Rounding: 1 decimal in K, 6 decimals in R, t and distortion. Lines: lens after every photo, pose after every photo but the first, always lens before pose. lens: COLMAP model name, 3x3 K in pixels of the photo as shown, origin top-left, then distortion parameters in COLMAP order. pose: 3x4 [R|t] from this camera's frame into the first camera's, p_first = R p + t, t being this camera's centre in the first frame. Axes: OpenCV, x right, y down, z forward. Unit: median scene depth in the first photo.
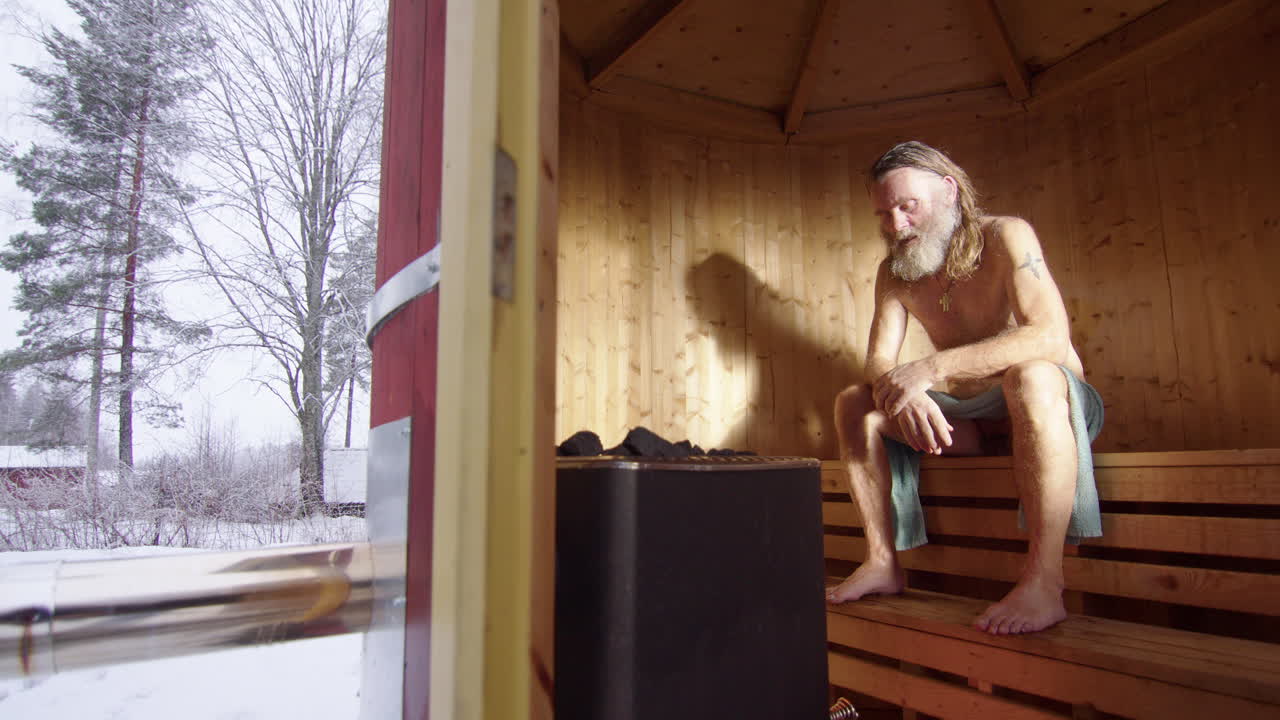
lens RADIAL K [[691.9, 0, 636.4], [0, 691.9, 366.2], [0, 0, 1]] dist [-0.004759, -0.007544]
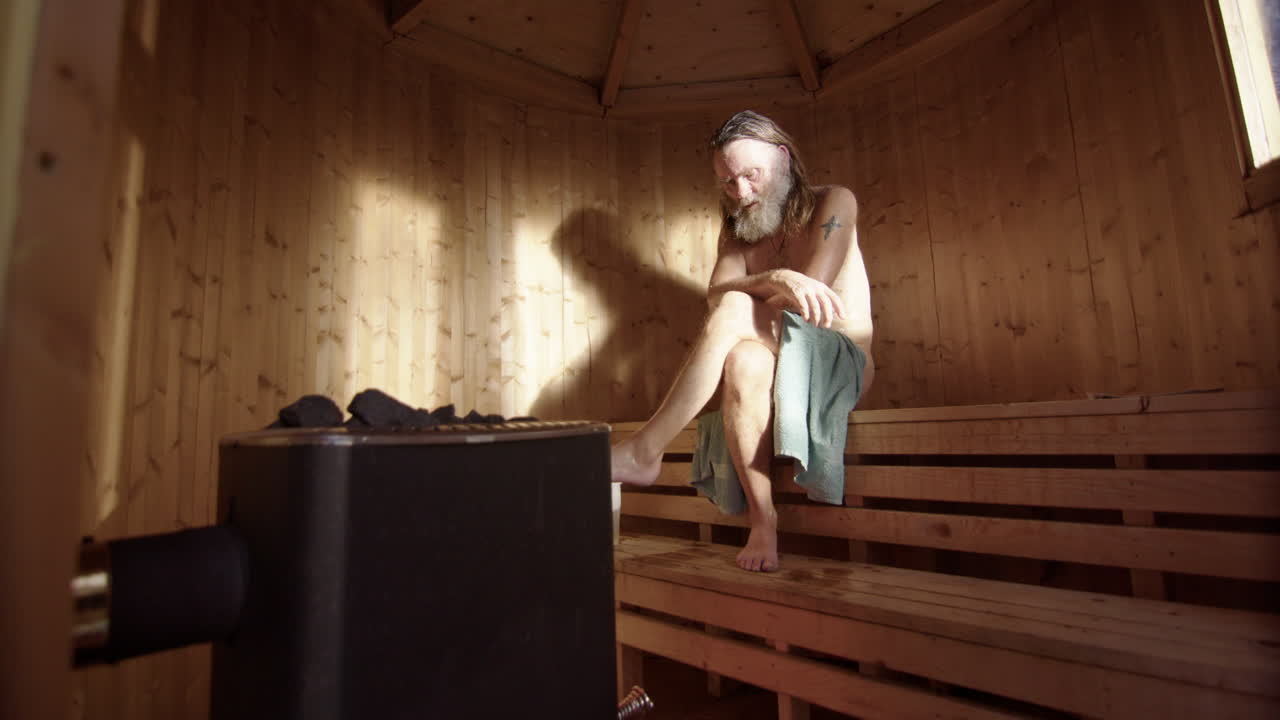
lens RADIAL K [[515.9, 0, 639.3], [0, 515.9, 355.5], [0, 0, 1]] dist [-0.002894, -0.000023]
pose [[0.978090, -0.000088, 0.208181, 0.116338], [-0.002038, 0.999948, 0.009995, 0.029387], [-0.208171, -0.010200, 0.978039, 0.247520]]
